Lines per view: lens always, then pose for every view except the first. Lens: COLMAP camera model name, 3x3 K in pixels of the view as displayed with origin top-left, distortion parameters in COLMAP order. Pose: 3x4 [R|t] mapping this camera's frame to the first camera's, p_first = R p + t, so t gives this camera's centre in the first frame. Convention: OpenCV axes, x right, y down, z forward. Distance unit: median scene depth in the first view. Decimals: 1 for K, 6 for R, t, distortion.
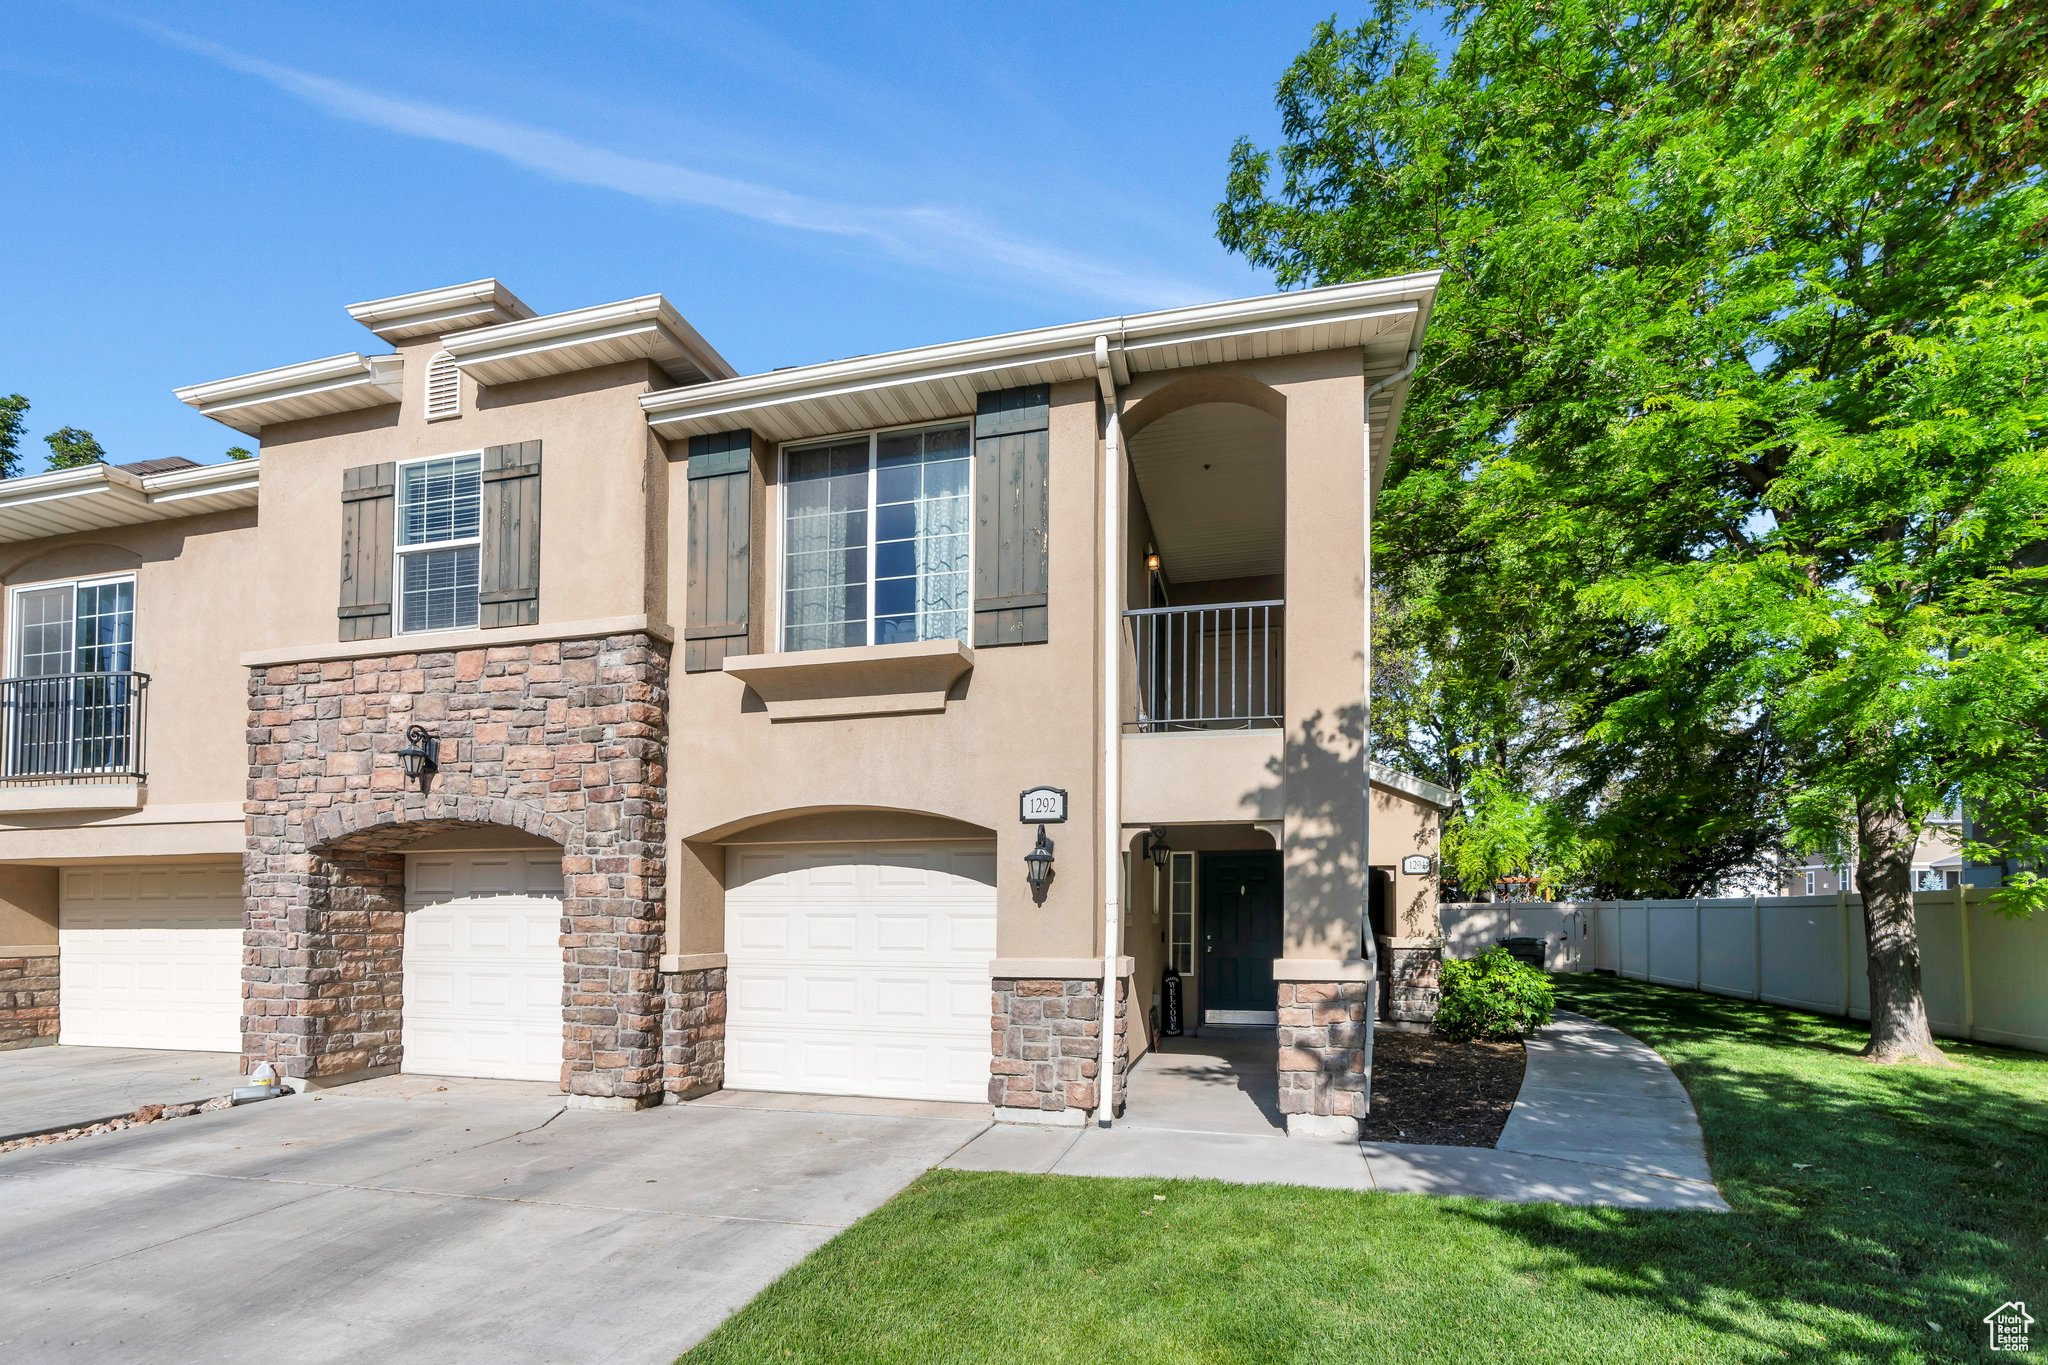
lens RADIAL K [[882.7, 0, 1023.1], [0, 882.7, 735.3], [0, 0, 1]] dist [-0.001119, -0.000062]
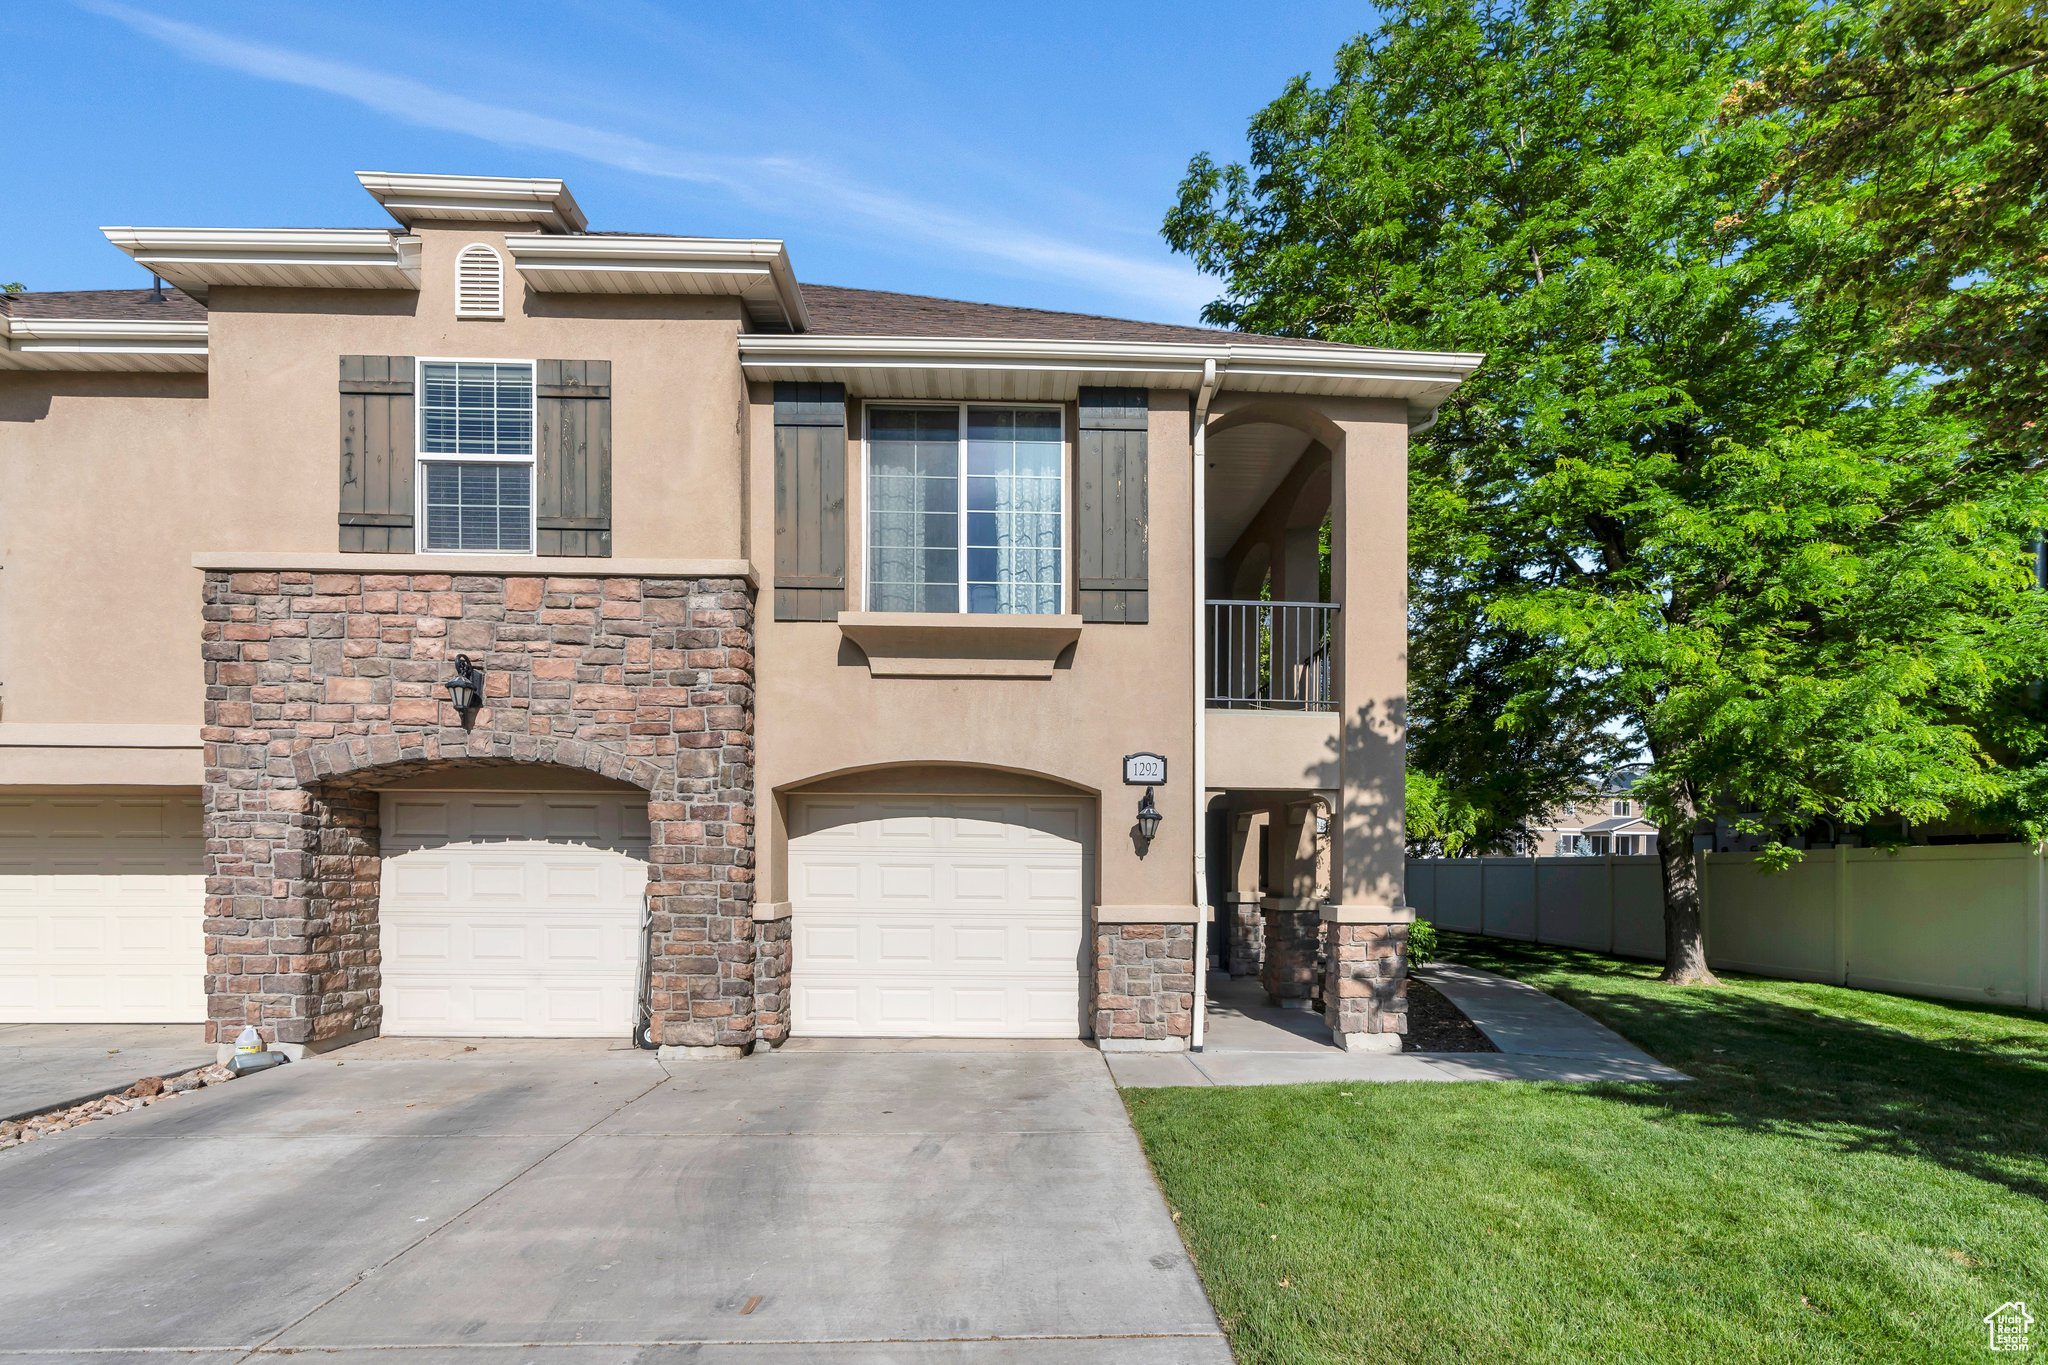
lens RADIAL K [[919.5, 0, 1024.0], [0, 919.5, 682.5], [0, 0, 1]] dist [-0.000188, -0.000337]
pose [[0.964510, 0.060779, 0.256954, -0.370813], [-0.061411, 0.998097, -0.005571, -0.012900], [-0.256804, -0.010407, 0.966407, -0.076525]]
